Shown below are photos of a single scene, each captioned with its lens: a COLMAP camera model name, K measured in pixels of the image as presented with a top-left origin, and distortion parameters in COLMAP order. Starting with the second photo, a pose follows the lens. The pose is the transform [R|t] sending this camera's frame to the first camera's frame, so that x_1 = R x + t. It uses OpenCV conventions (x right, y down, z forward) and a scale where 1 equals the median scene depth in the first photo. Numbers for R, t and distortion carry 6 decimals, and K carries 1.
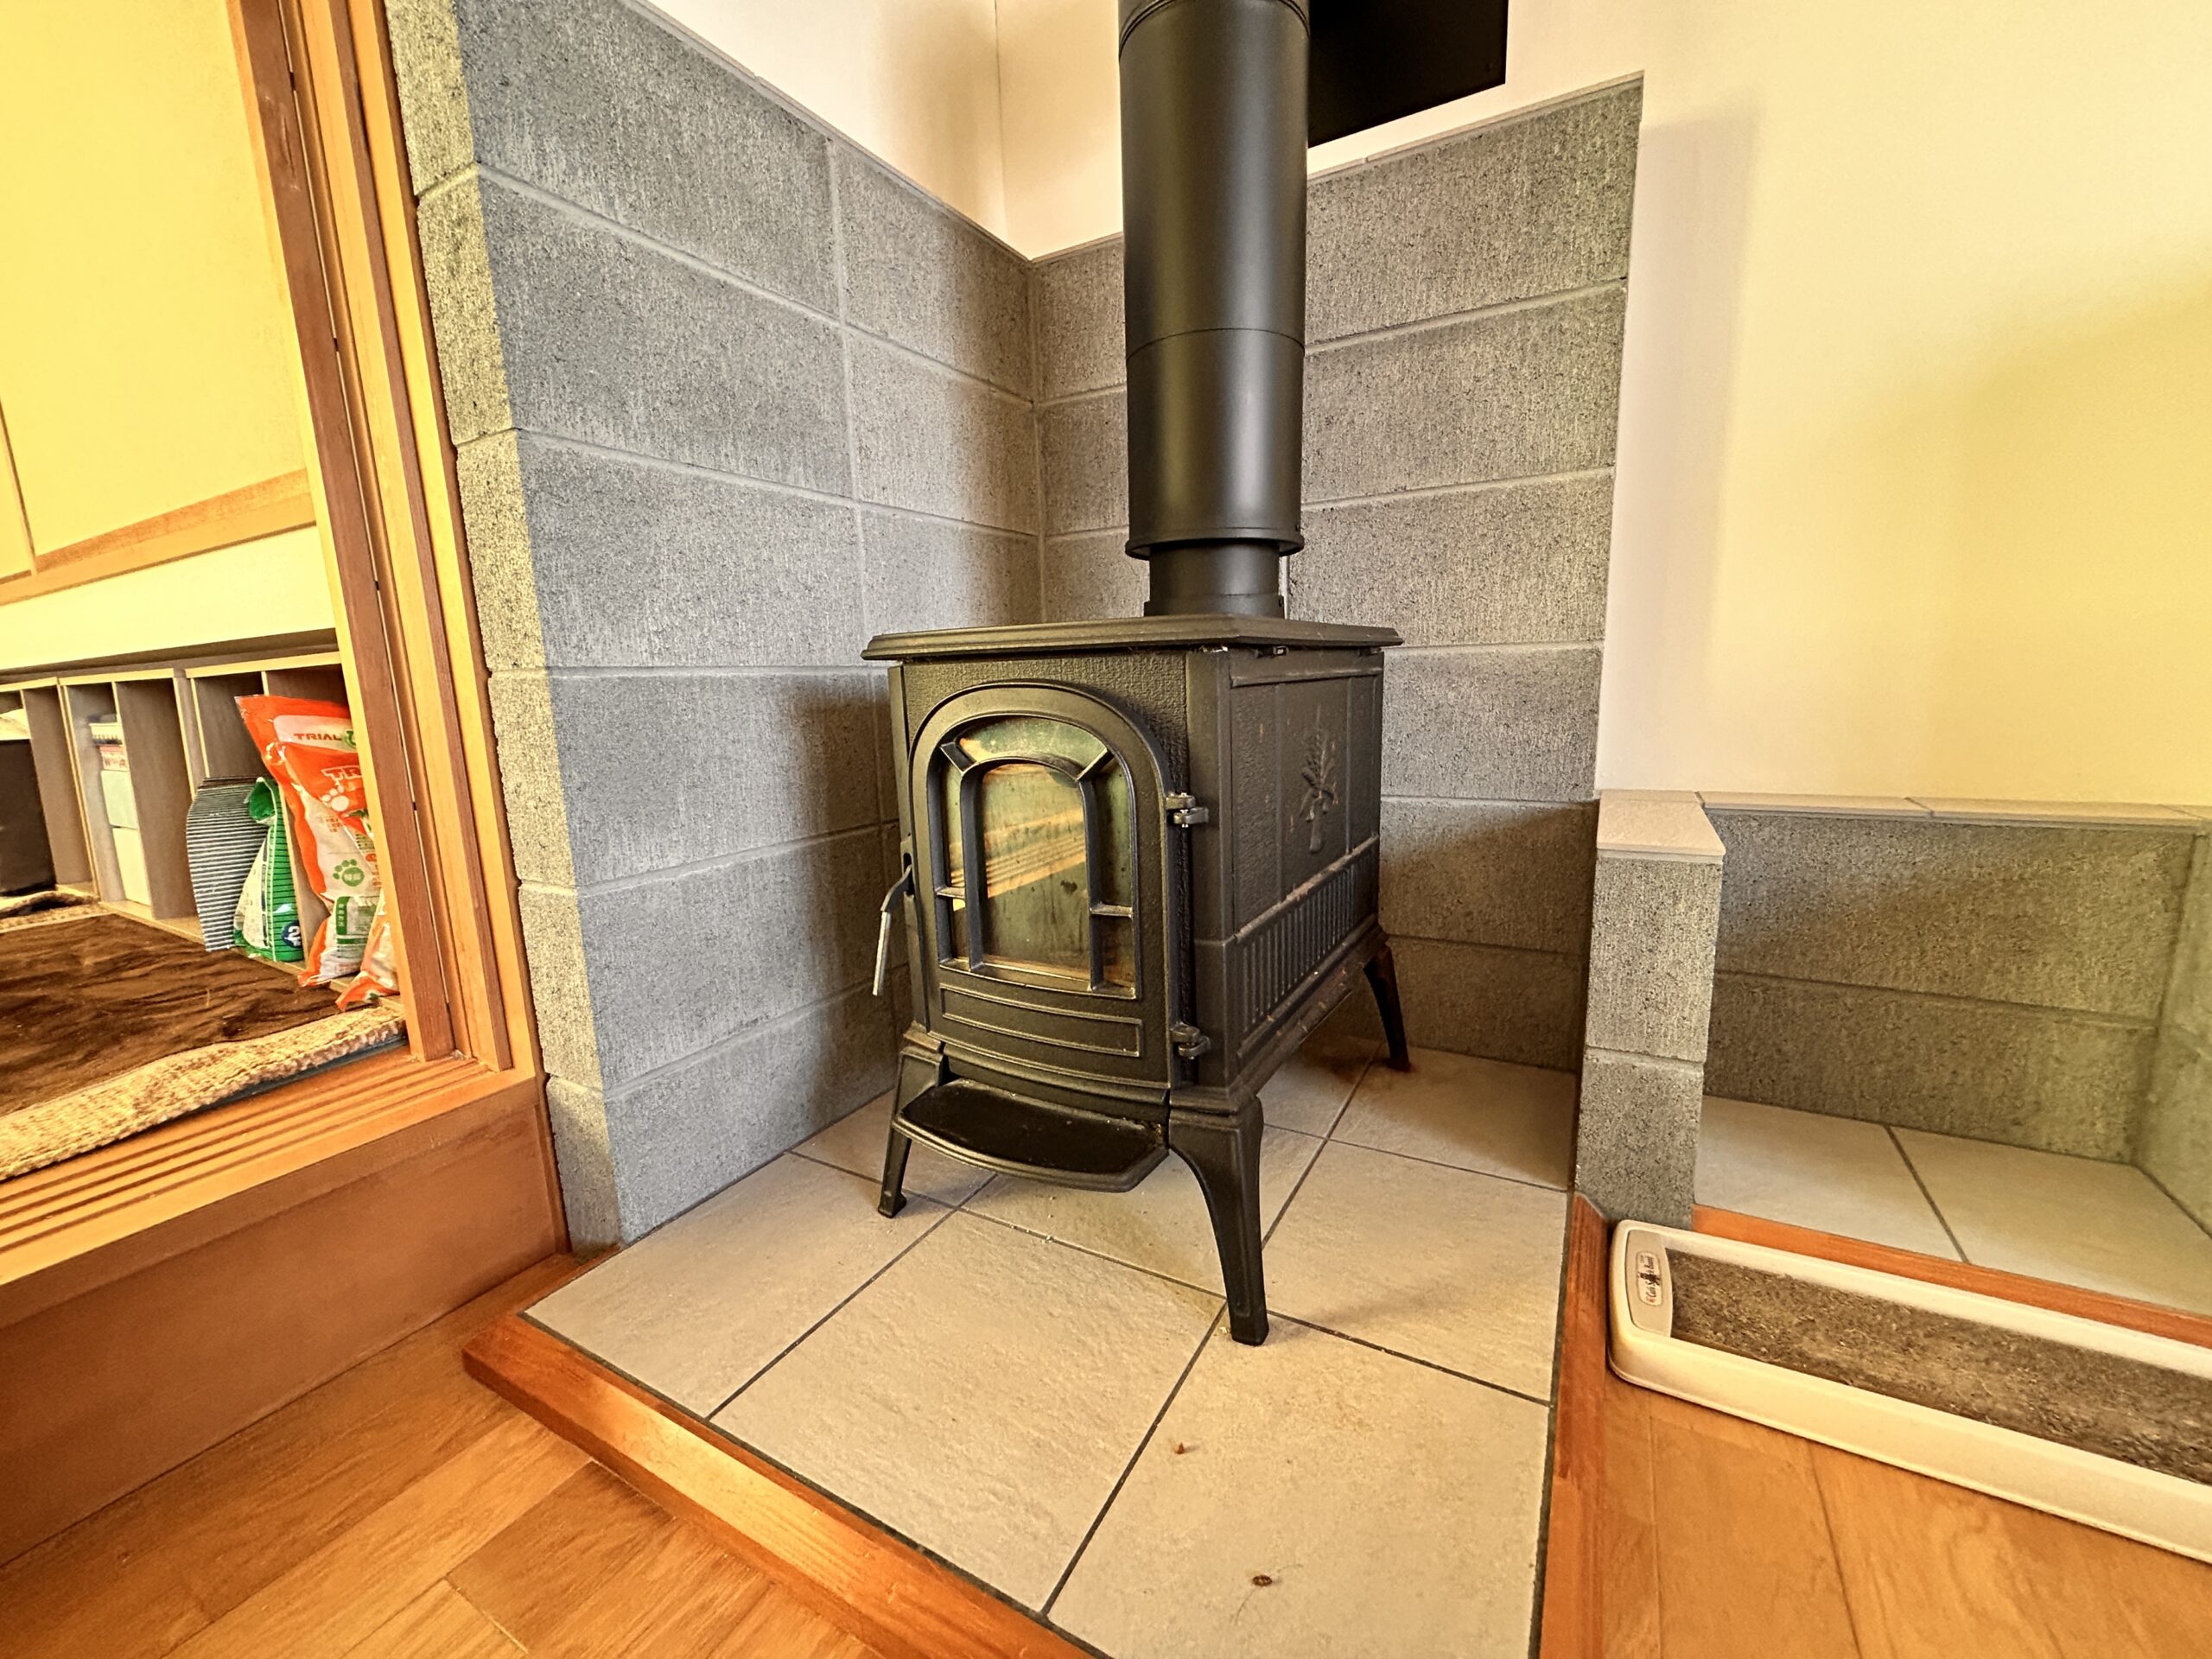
lens RADIAL K [[890.4, 0, 1106.0], [0, 890.4, 829.5], [0, 0, 1]] dist [0.000413, 0.000059]
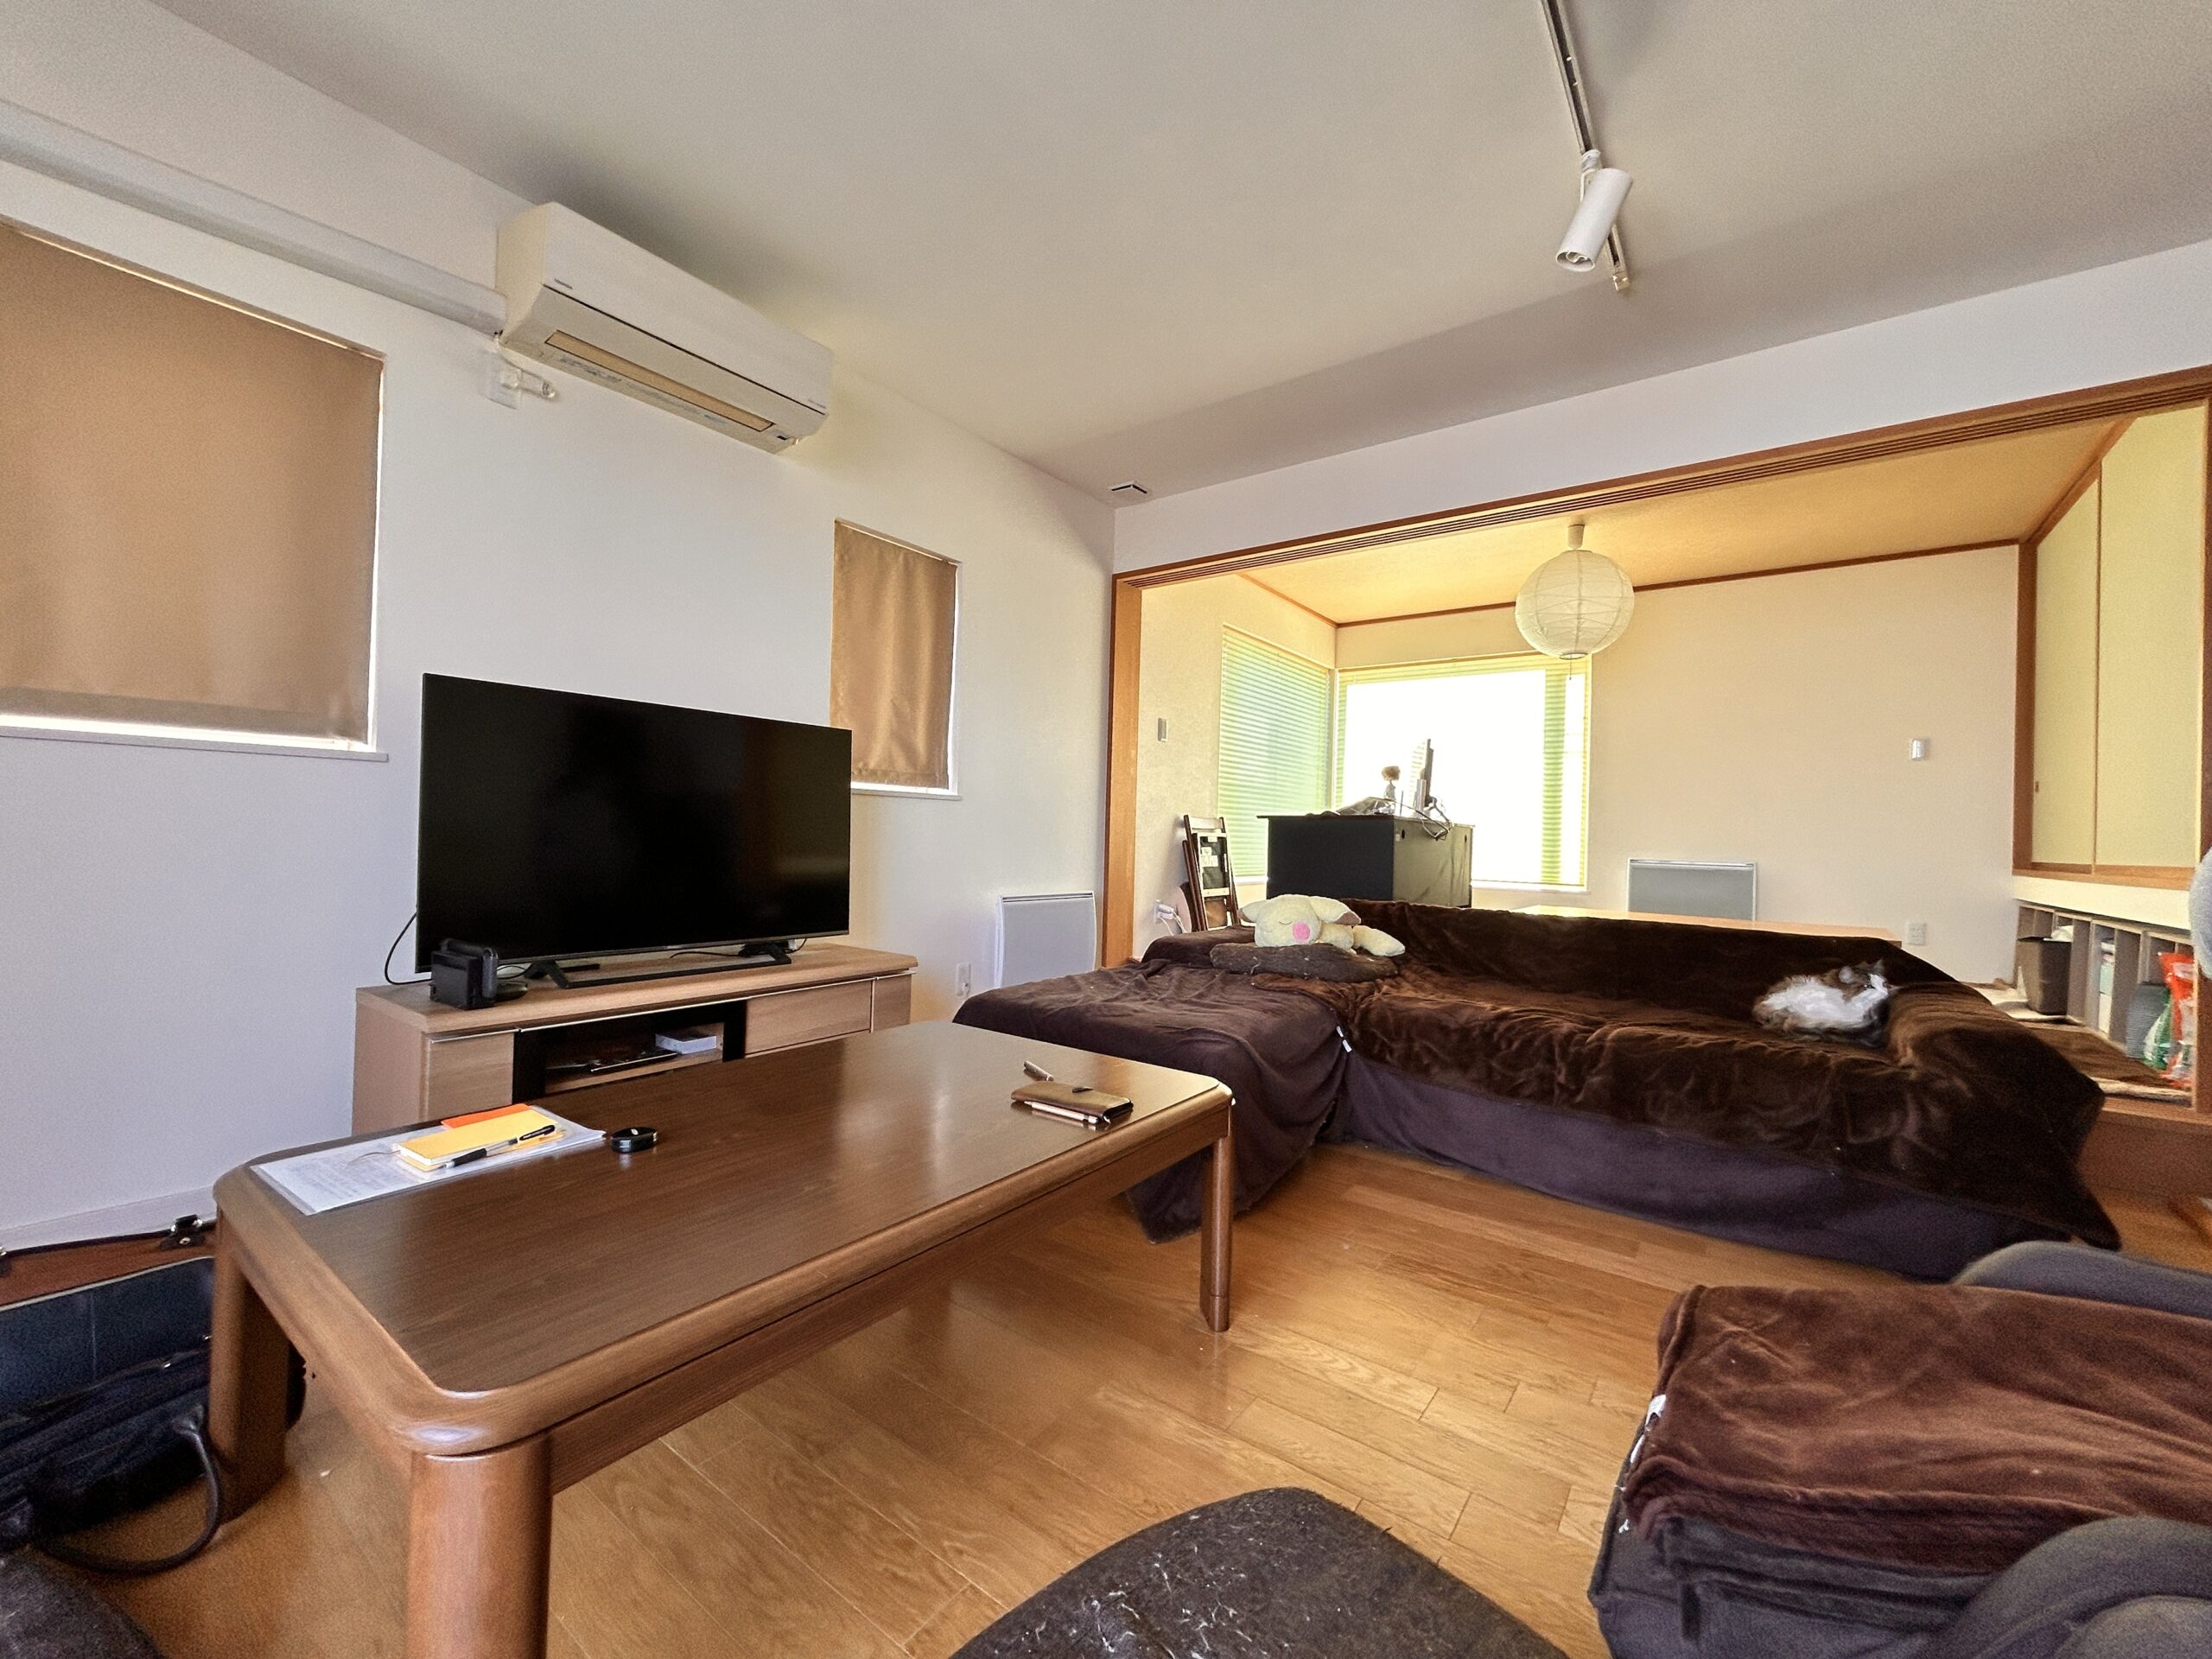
lens RADIAL K [[890.4, 0, 1106.0], [0, 890.4, 829.5], [0, 0, 1]] dist [0.000413, 0.000059]
pose [[-0.131309, 0.018543, -0.991168, 1.470707], [-0.192108, 0.980396, 0.043791, -0.025651], [0.972550, 0.196161, -0.125172, -1.265933]]
